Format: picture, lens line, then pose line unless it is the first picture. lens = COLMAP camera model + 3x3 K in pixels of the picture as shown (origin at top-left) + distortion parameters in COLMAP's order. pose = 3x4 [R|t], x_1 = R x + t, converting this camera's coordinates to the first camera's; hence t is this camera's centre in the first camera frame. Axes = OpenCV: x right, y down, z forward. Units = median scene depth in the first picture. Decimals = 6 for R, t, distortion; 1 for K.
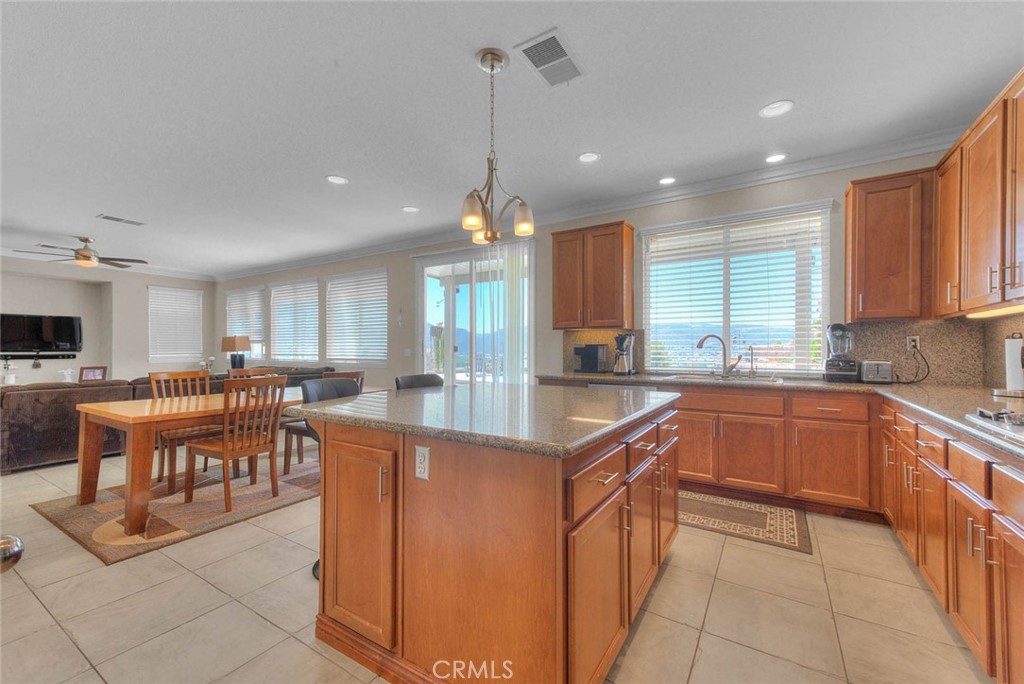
lens RADIAL K [[426.4, 0, 488.8], [0, 426.4, 347.7], [0, 0, 1]] dist [0.034176, -0.005870]
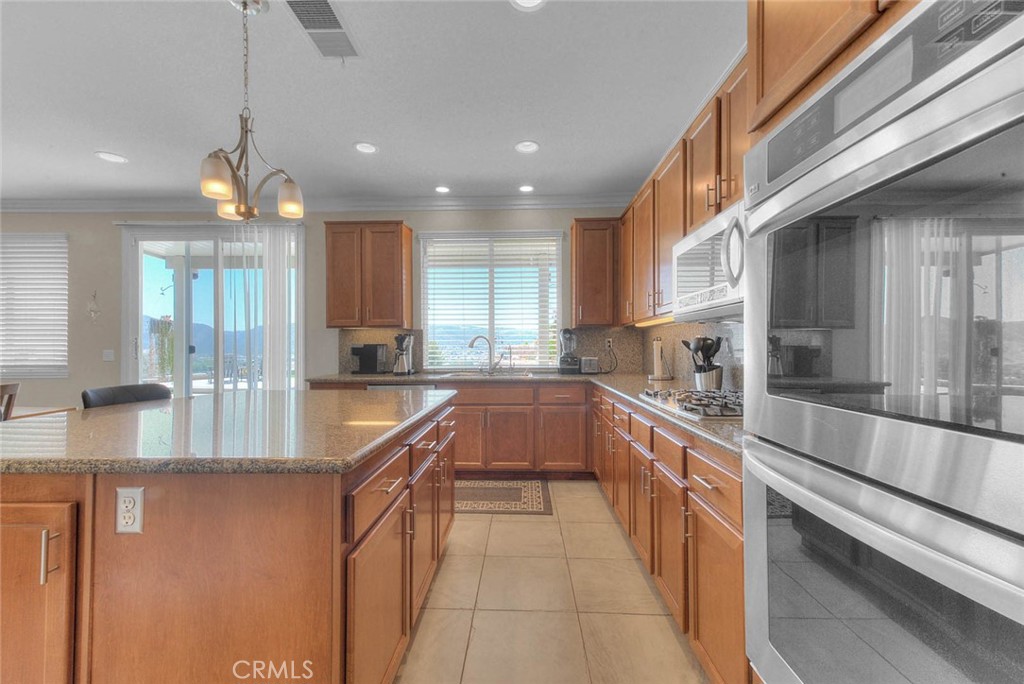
lens RADIAL K [[427.7, 0, 511.6], [0, 427.7, 345.2], [0, 0, 1]] dist [0.019719, -0.000332]
pose [[0.848151, 0.000354, 0.529755, -0.000318], [0.002356, 0.999987, -0.004441, -0.000752], [-0.529750, 0.005014, 0.848139, 0.024354]]
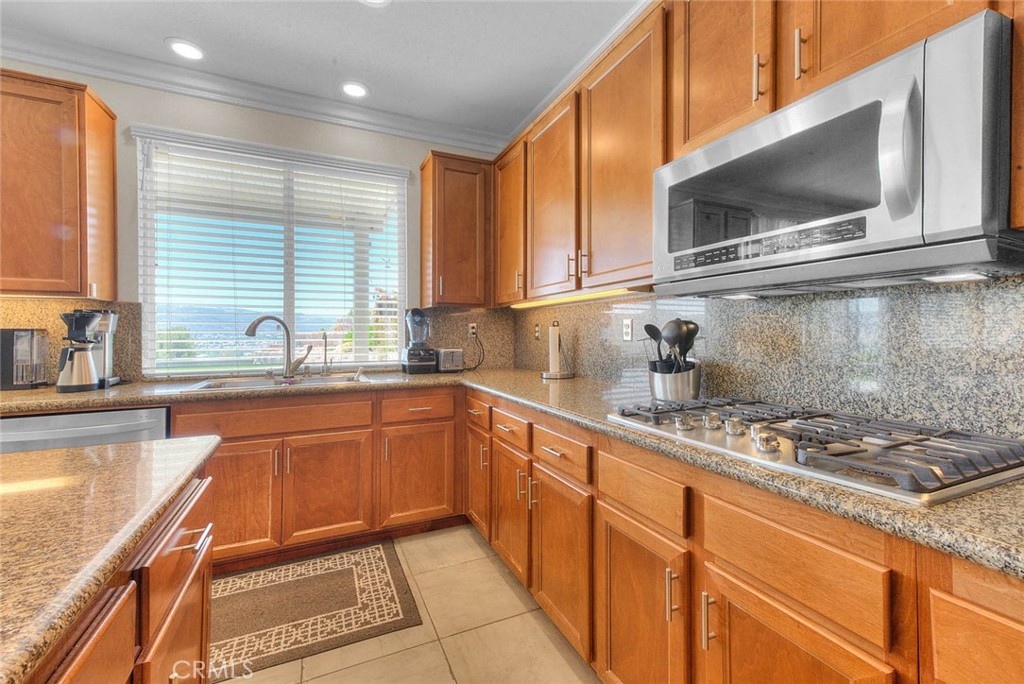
lens RADIAL K [[420.1, 0, 535.8], [0, 420.1, 330.3], [0, 0, 1]] dist [0.017077, -0.000279]
pose [[0.479281, 0.007099, 0.877633, 0.180581], [0.002466, 0.999952, -0.009435, -0.000657], [-0.877658, 0.006686, 0.479241, 0.416841]]
